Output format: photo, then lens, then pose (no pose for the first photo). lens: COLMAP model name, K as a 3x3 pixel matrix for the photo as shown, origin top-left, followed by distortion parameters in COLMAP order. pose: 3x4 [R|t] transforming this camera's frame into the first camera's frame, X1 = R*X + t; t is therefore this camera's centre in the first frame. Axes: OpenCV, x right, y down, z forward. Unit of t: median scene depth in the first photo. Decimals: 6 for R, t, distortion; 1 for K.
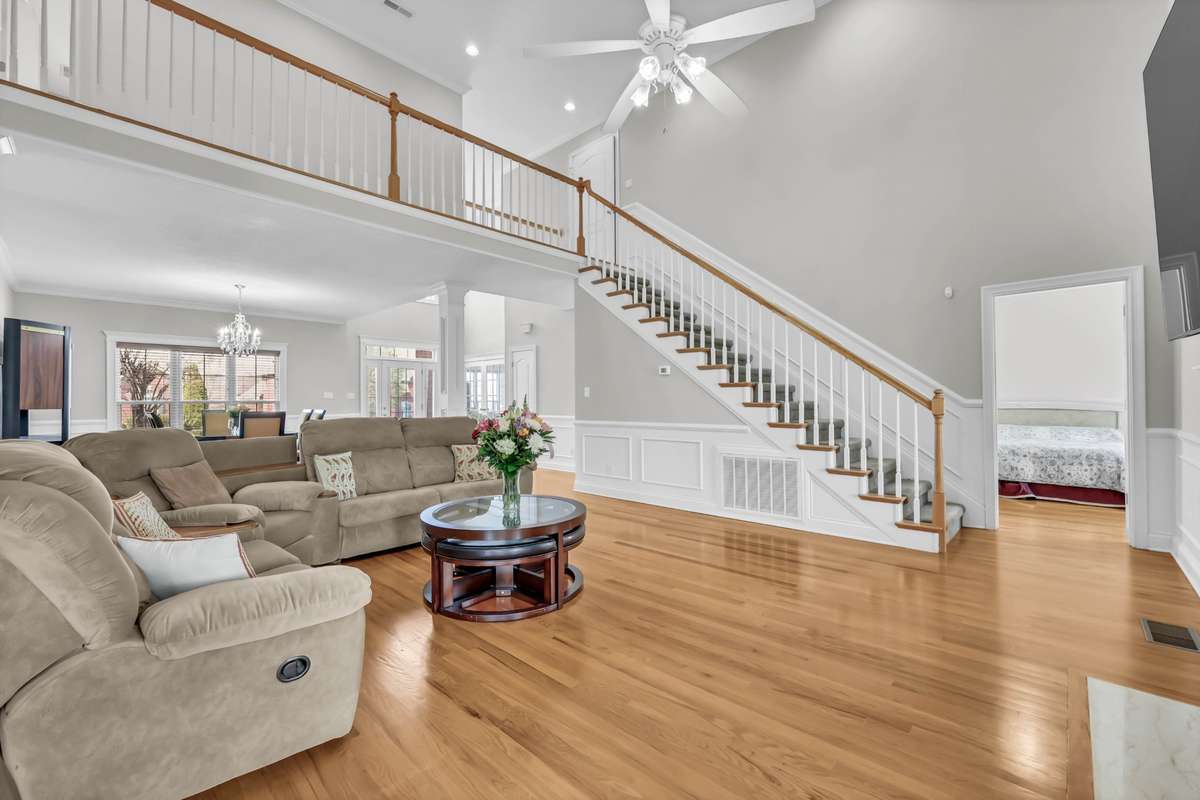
lens RADIAL K [[506.2, 0, 599.4], [0, 506.2, 396.4], [0, 0, 1]] dist [0.005020, 0.000238]
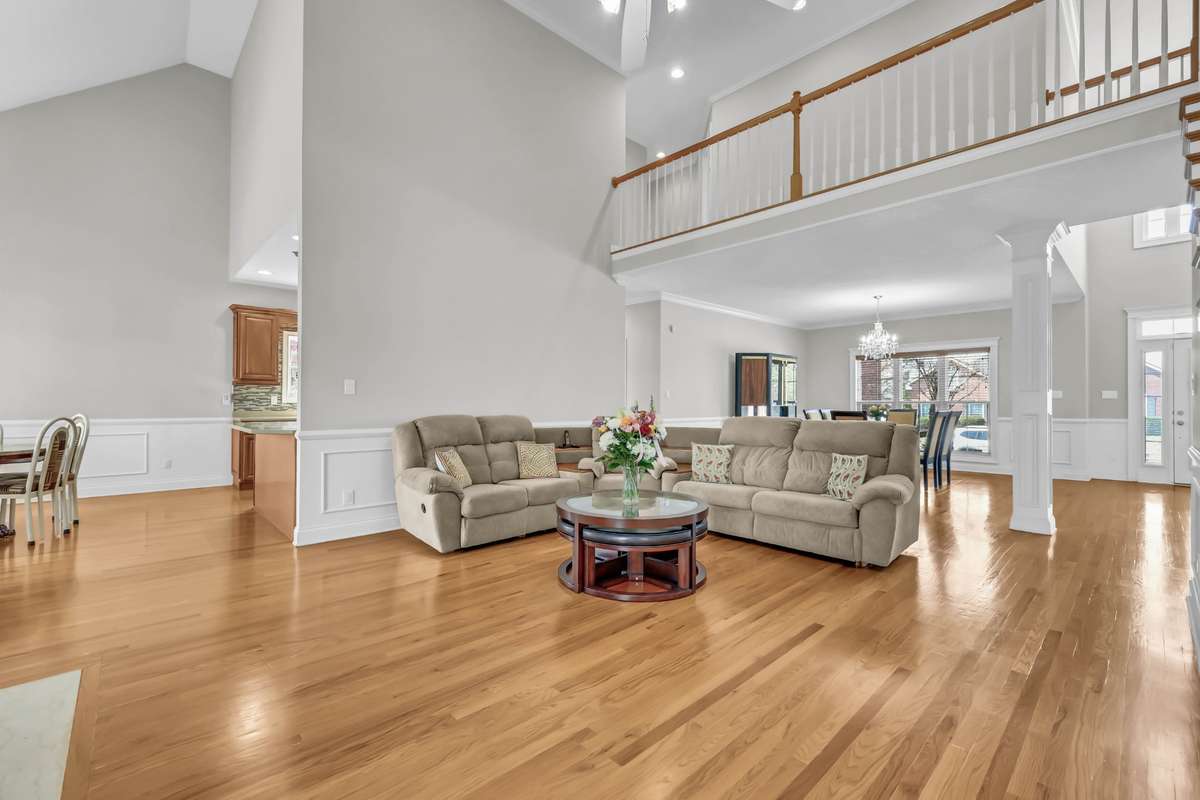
lens RADIAL K [[506.2, 0, 601.3], [0, 506.2, 398.8], [0, 0, 1]] dist [0.005020, 0.000238]
pose [[-0.072611, -0.002034, -0.997358, 0.609761], [0.008238, 0.999963, -0.002639, 0.002042], [0.997326, -0.008408, -0.072592, 0.686938]]
